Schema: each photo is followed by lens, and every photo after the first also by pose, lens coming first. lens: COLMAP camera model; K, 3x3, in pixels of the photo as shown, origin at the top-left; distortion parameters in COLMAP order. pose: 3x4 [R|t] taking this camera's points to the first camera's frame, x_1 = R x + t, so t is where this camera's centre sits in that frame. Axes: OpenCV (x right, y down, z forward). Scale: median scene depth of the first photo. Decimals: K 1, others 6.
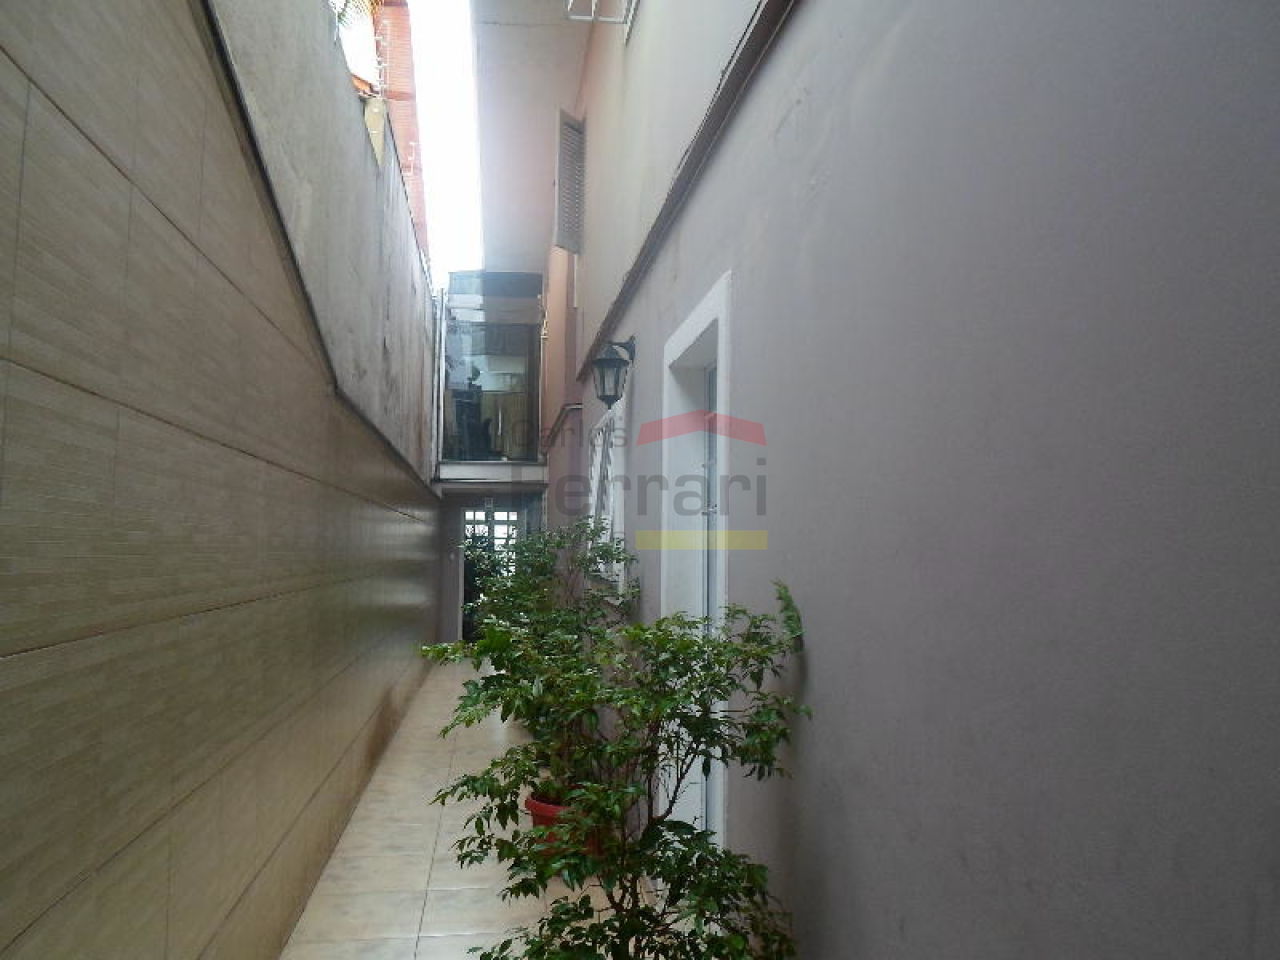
lens RADIAL K [[984.9, 0, 640.2], [0, 984.9, 477.8], [0, 0, 1]] dist [-0.042217, 0.010153]
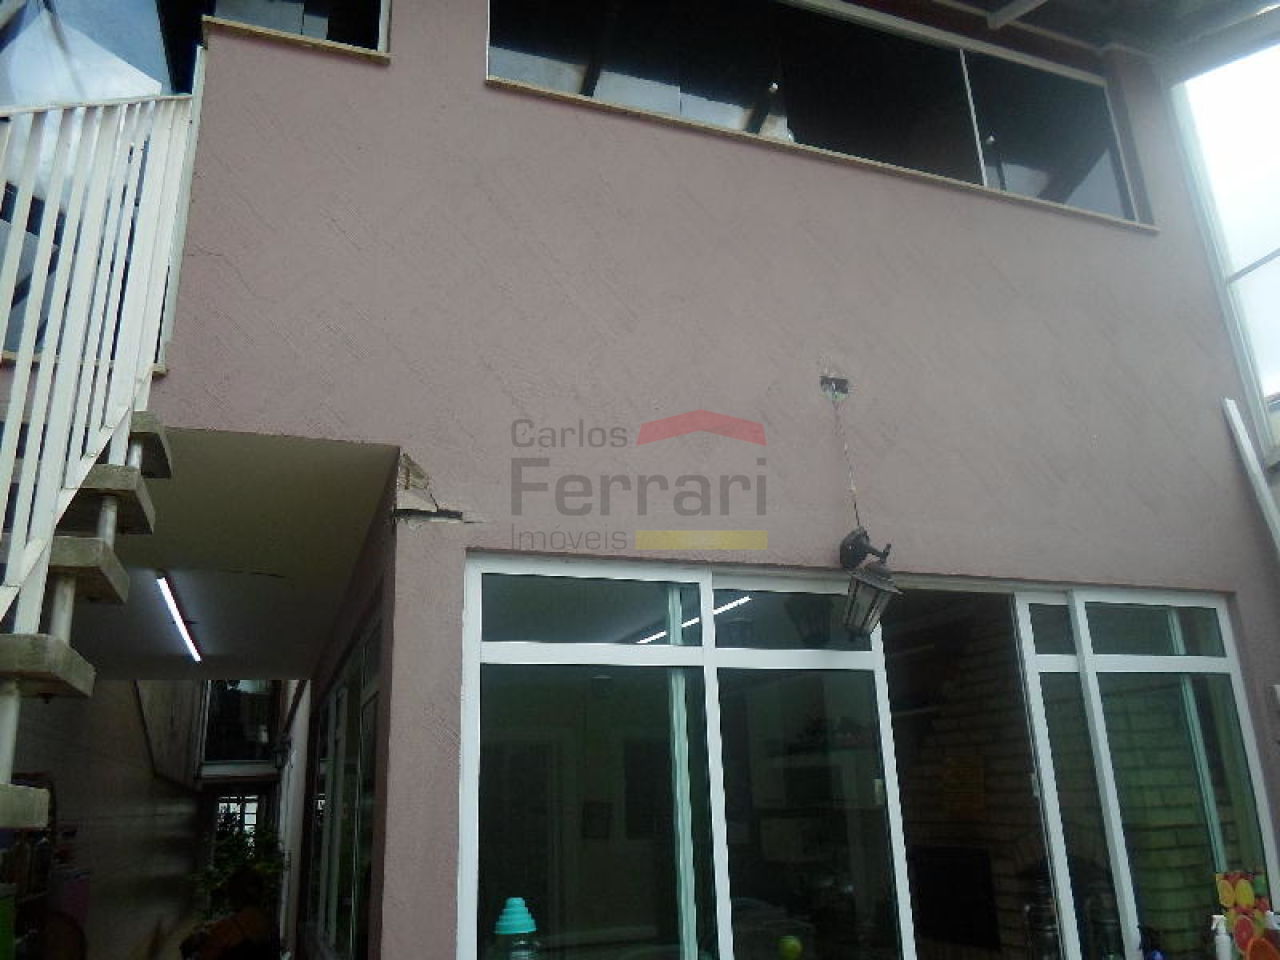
lens RADIAL K [[984.9, 0, 635.2], [0, 984.9, 479.7], [0, 0, 1]] dist [-0.042217, 0.010153]
pose [[0.979237, 0.023036, 0.201406, 0.108427], [0.026351, 0.970629, -0.239132, -0.058989], [-0.200999, 0.239474, 0.949869, -0.522484]]
